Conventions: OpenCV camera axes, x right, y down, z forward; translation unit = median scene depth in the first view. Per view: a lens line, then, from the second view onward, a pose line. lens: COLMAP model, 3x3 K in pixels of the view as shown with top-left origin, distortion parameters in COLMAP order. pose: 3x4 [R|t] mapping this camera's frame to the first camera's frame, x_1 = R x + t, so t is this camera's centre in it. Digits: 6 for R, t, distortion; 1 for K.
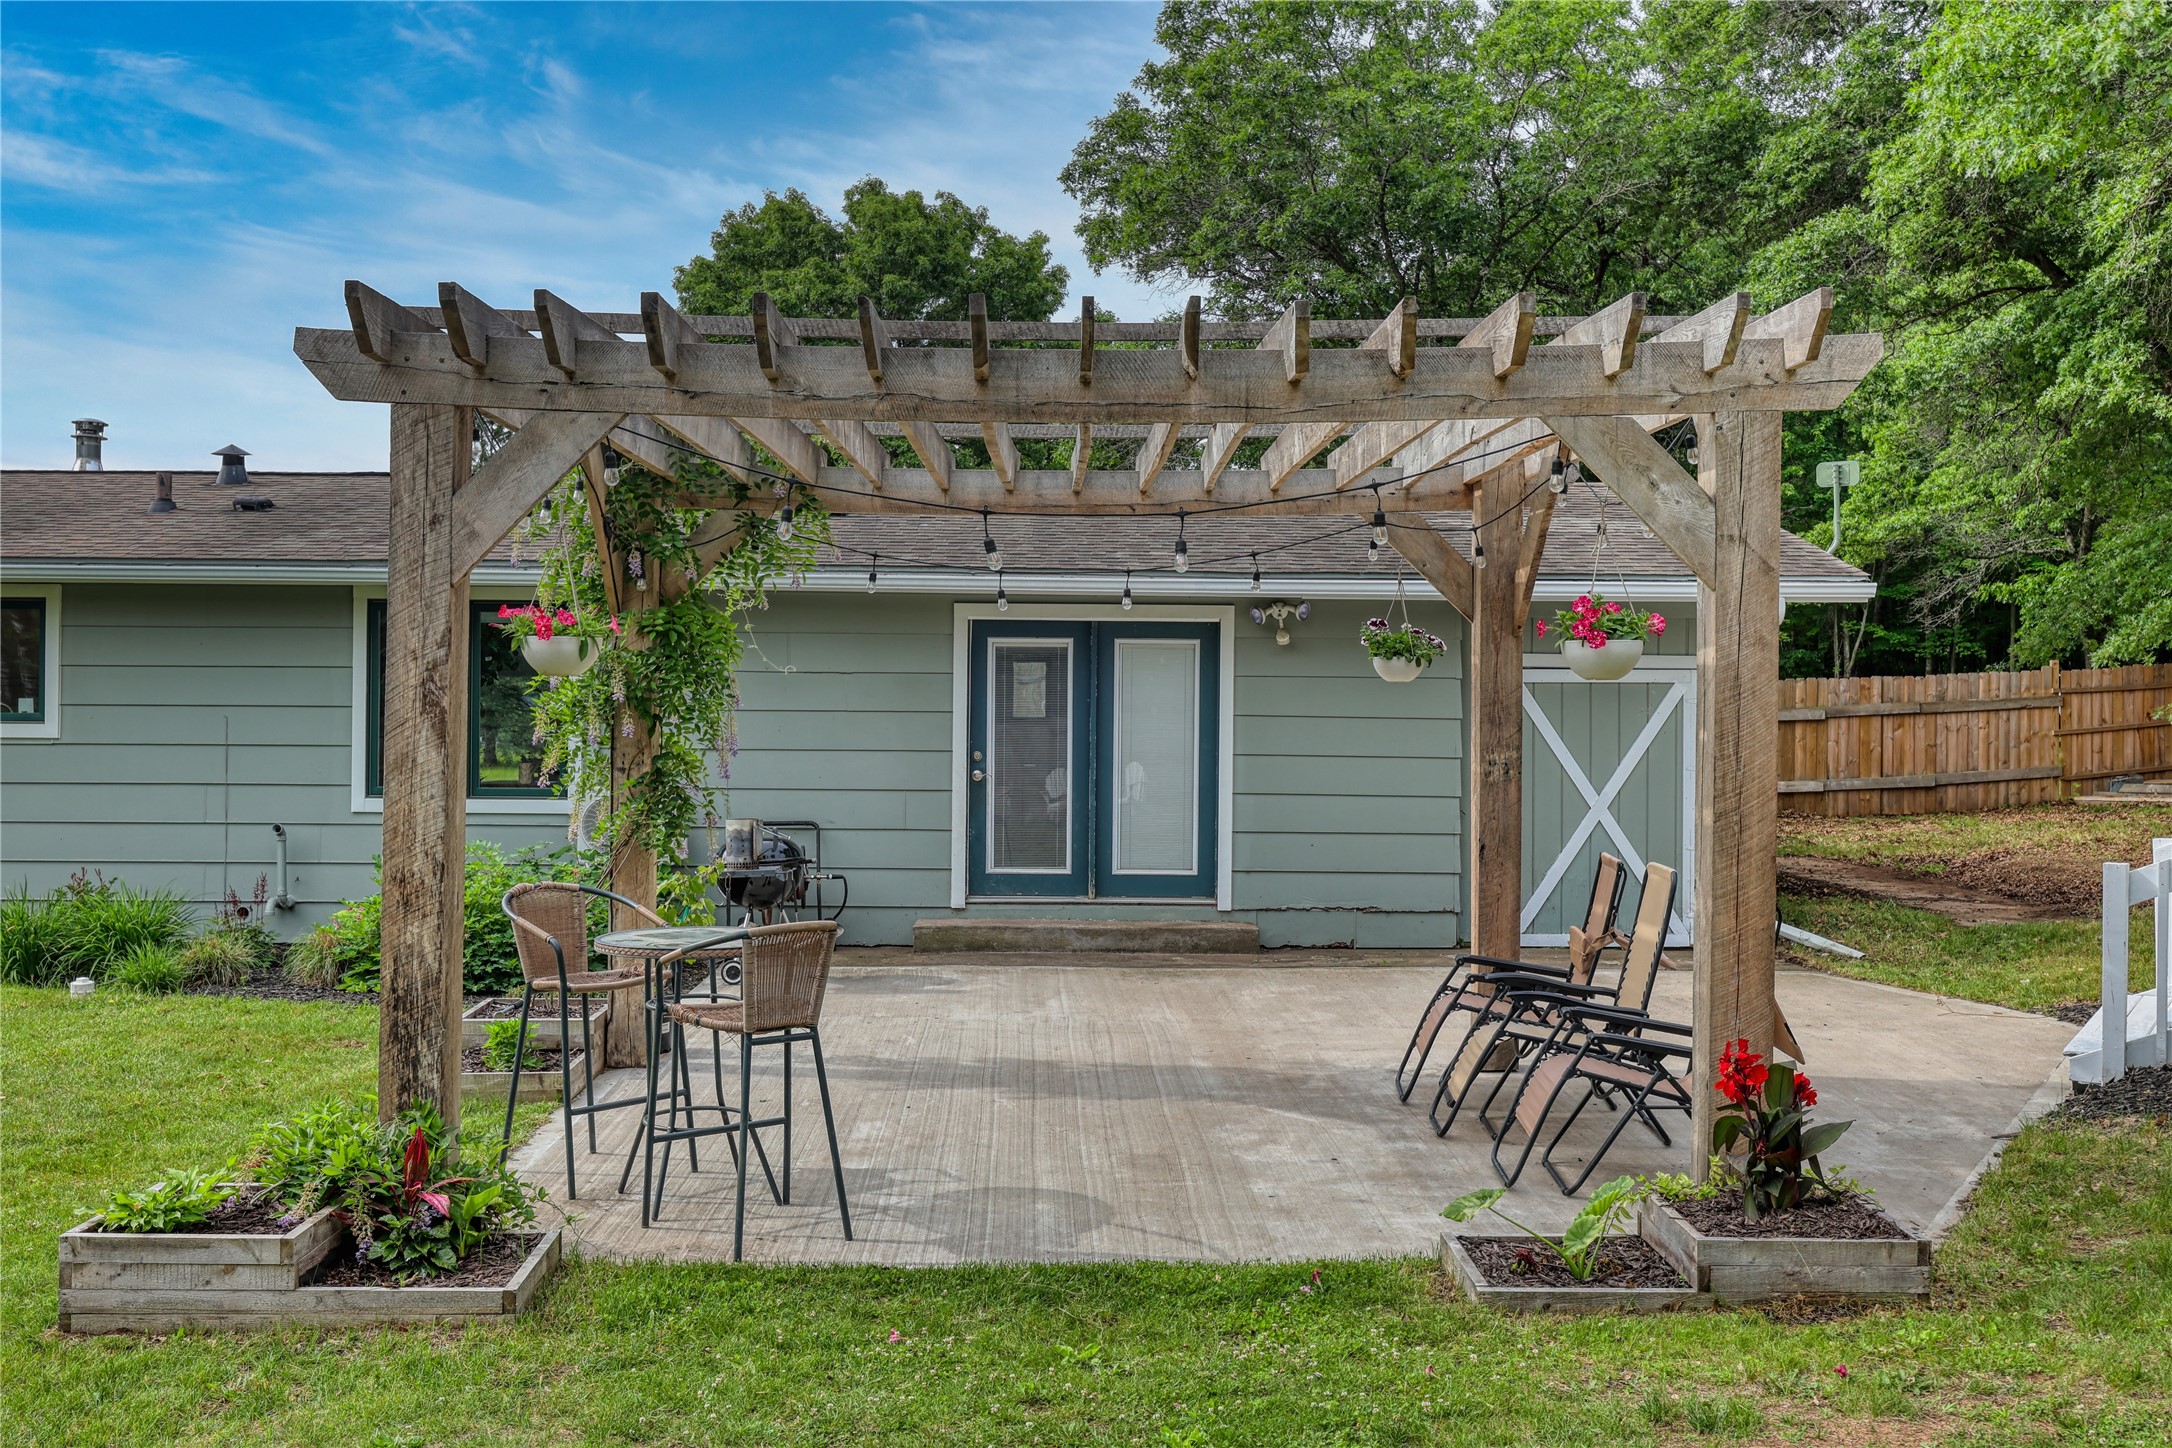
lens RADIAL K [[2116.4, 0, 1086.0], [0, 2116.4, 724.0], [0, 0, 1]] dist [-0.012209, 0.009789]
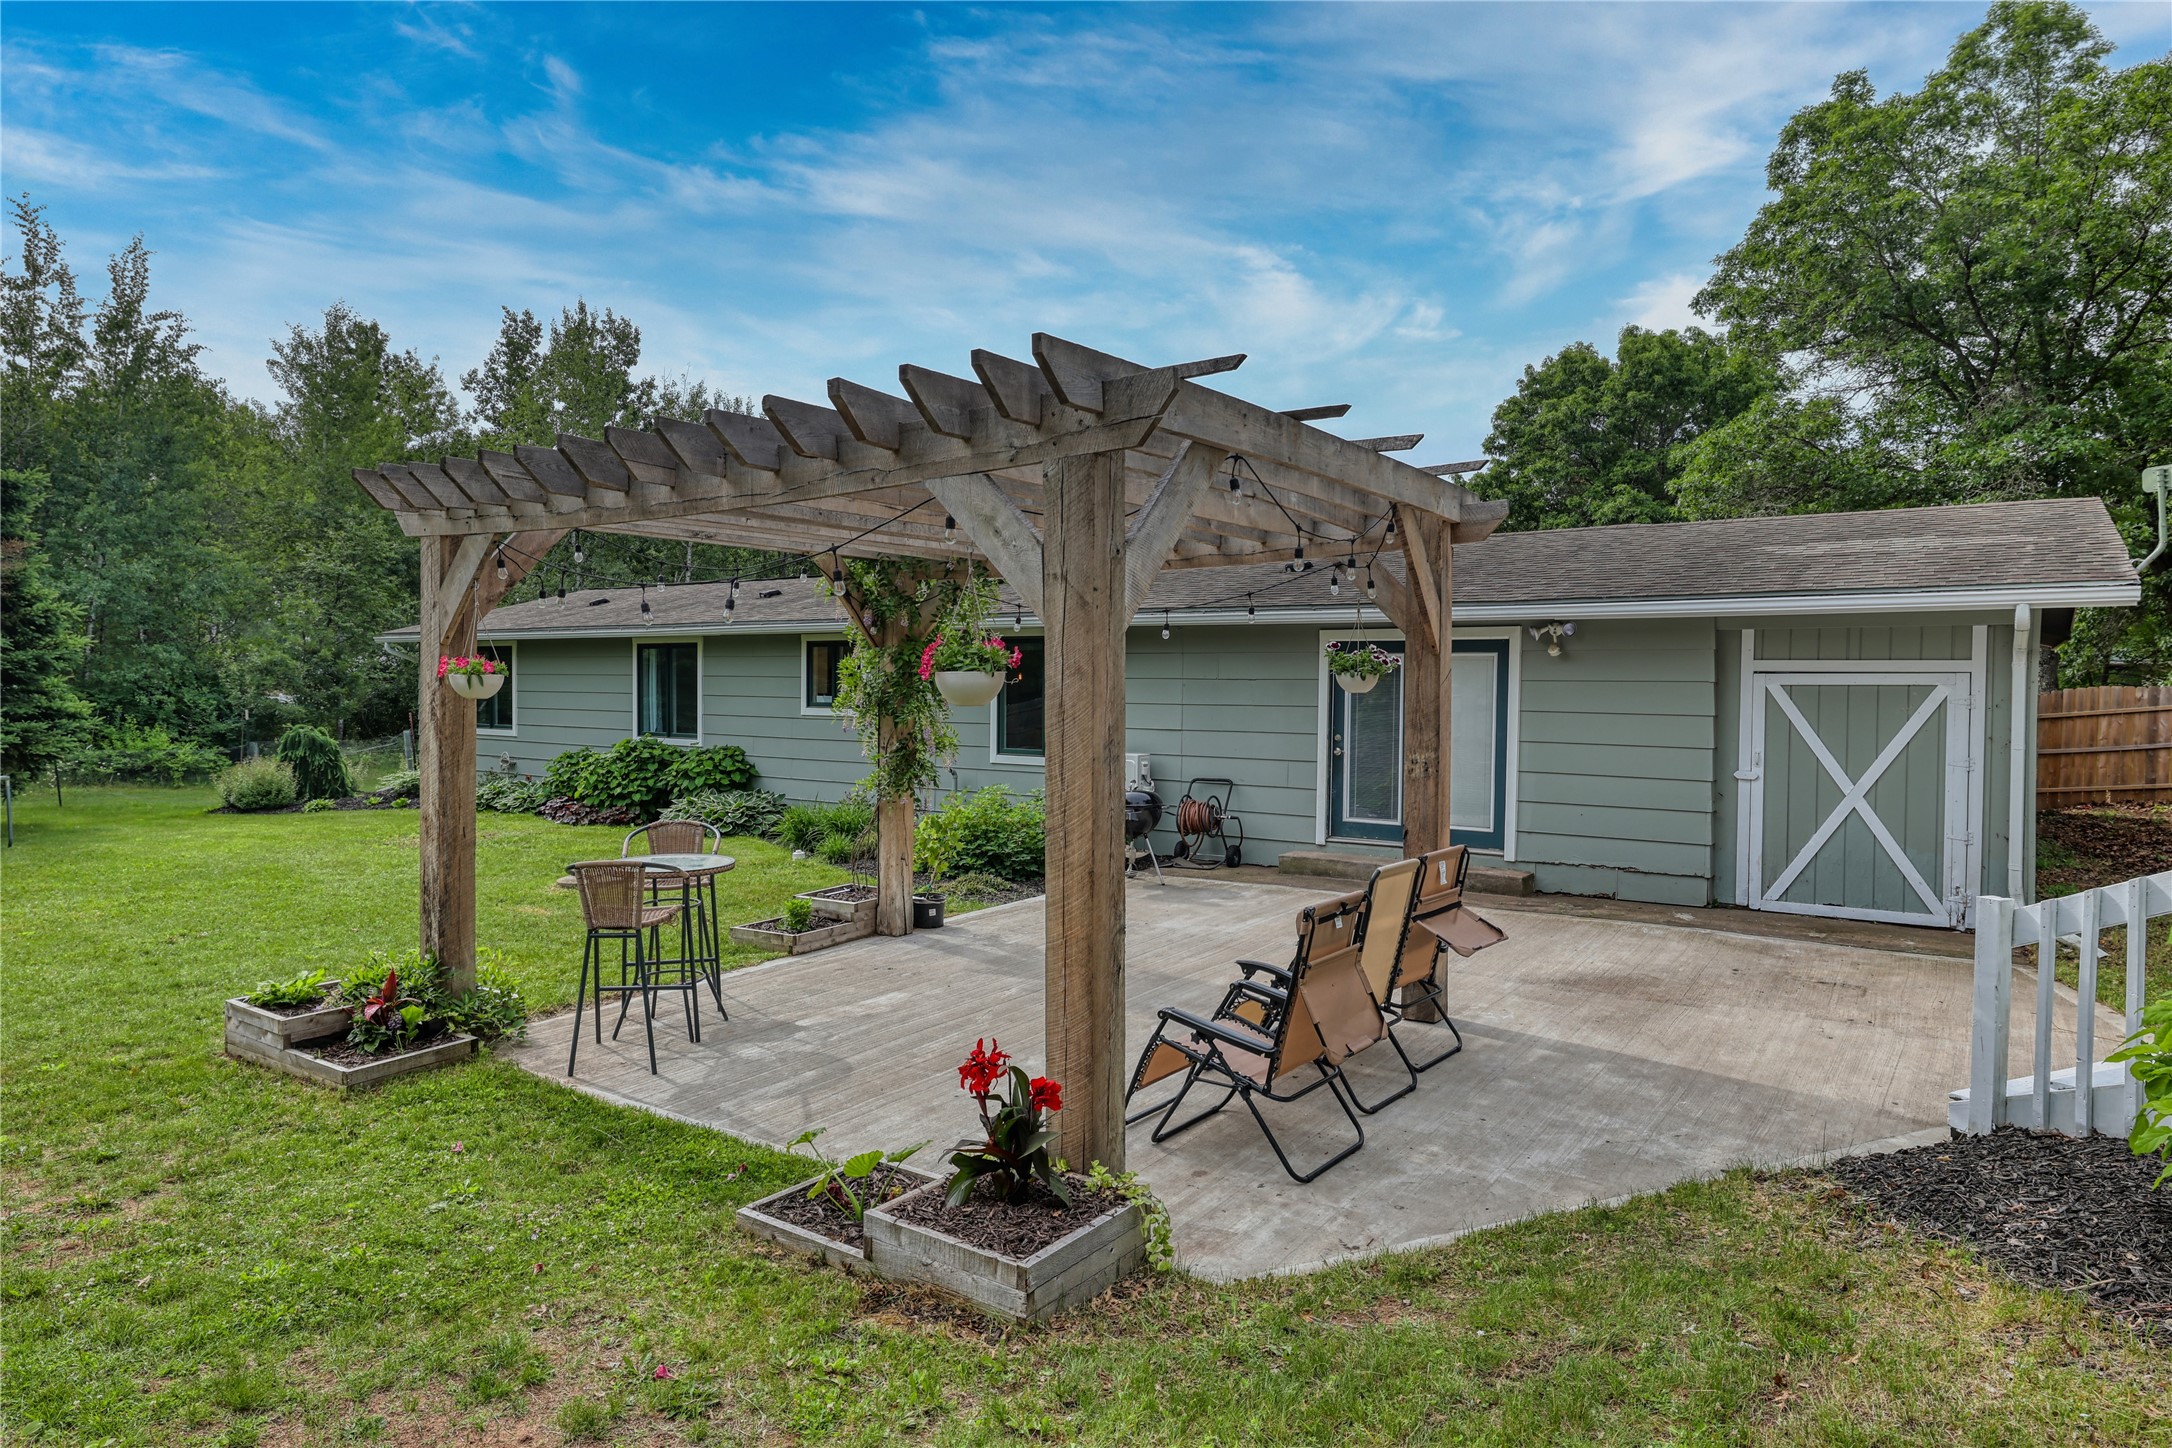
lens RADIAL K [[1282.1, 0, 1086.0], [0, 1282.1, 724.0], [0, 0, 1]] dist [-0.001268, 0.003399]
pose [[0.814839, 0.015906, -0.579469, 0.309397], [-0.004506, 0.999767, 0.021108, -0.011523], [0.579669, -0.014589, 0.814721, 0.208006]]
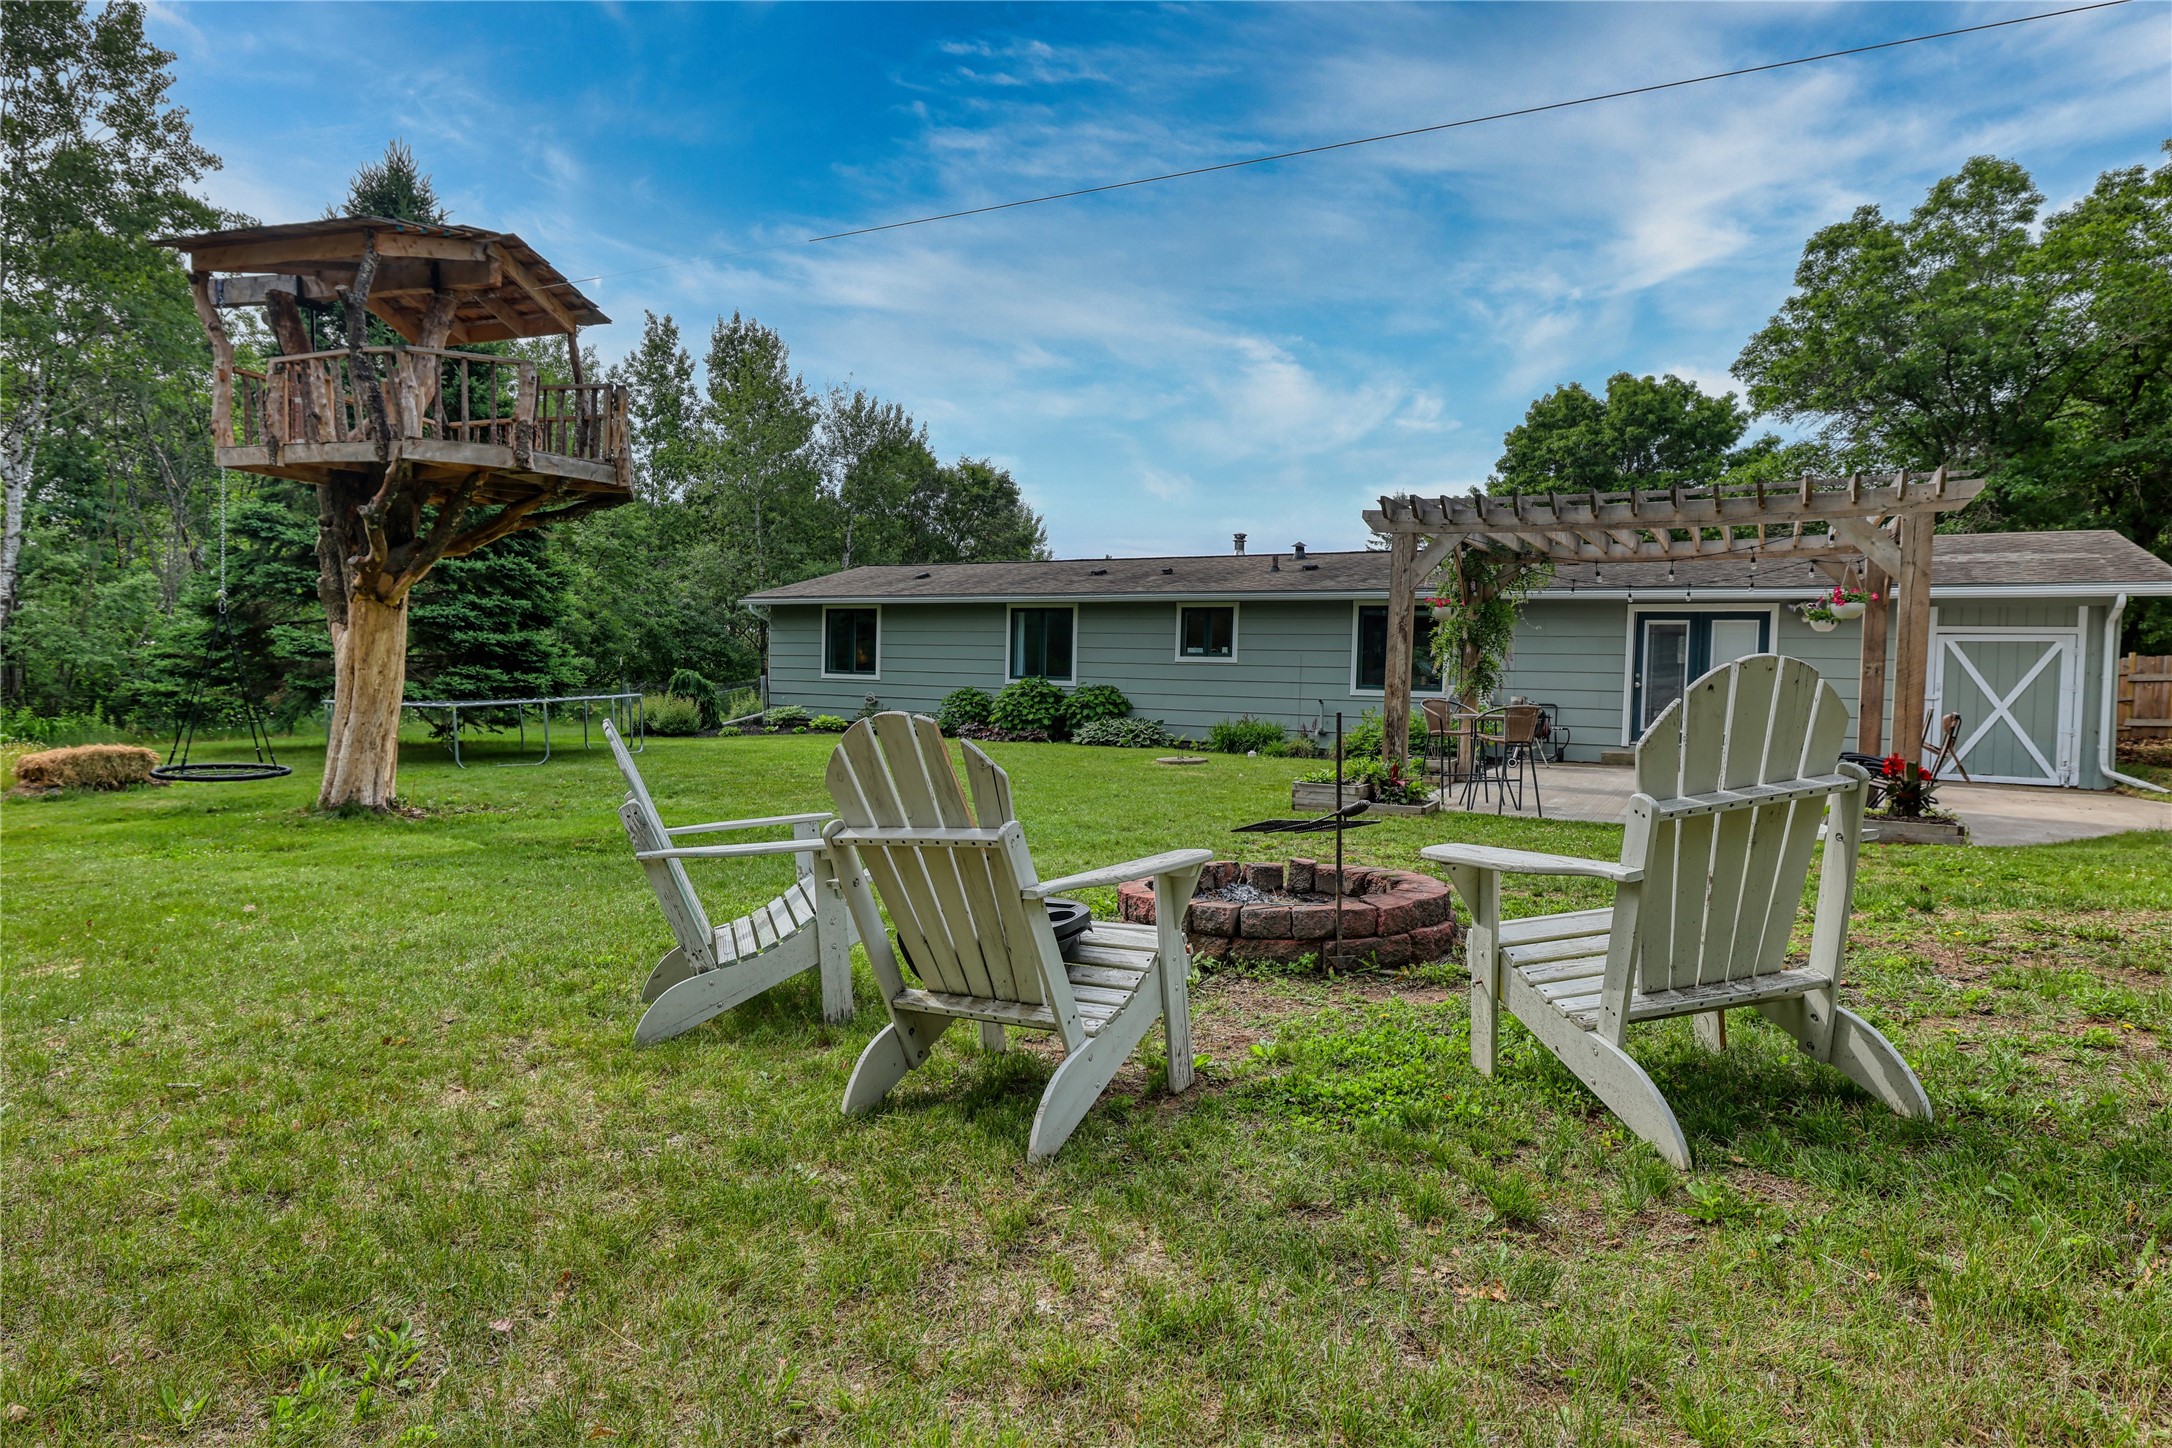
lens RADIAL K [[1227.3, 0, 1086.0], [0, 1227.3, 724.0], [0, 0, 1]] dist [0.007435, -0.000733]
pose [[0.868327, 0.033605, -0.494852, 0.080966], [-0.020432, 0.999279, 0.032008, 0.035508], [0.495571, -0.017683, 0.868387, -0.351329]]
